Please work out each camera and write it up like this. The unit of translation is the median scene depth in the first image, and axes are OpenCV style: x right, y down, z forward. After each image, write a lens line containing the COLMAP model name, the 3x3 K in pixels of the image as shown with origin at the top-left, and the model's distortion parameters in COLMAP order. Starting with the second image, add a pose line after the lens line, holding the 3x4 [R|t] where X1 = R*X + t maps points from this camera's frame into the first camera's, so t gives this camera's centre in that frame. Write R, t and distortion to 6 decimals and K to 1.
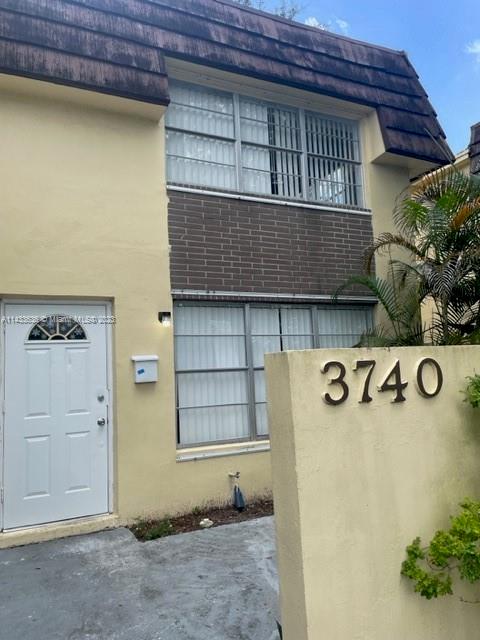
lens RADIAL K [[477.3, 0, 253.0], [0, 477.3, 311.1], [0, 0, 1]] dist [0.064180, -0.085945]
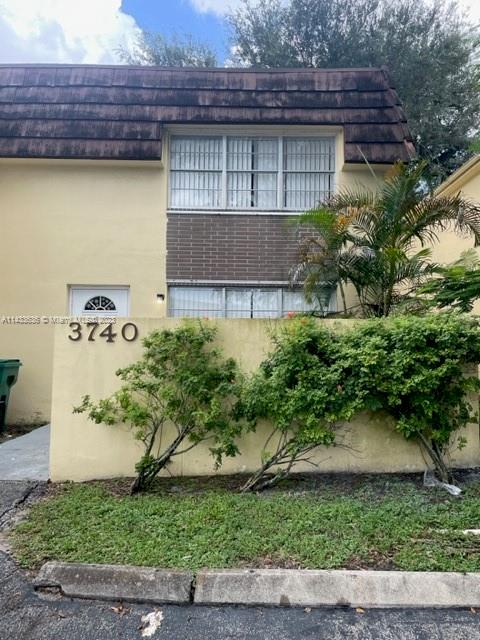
lens RADIAL K [[477.3, 0, 253.0], [0, 477.3, 311.1], [0, 0, 1]] dist [0.064180, -0.085945]
pose [[0.903936, 0.022476, -0.427076, 0.732662], [0.001699, 0.998421, 0.056141, -0.028877], [0.427664, -0.051473, 0.902471, -0.275072]]
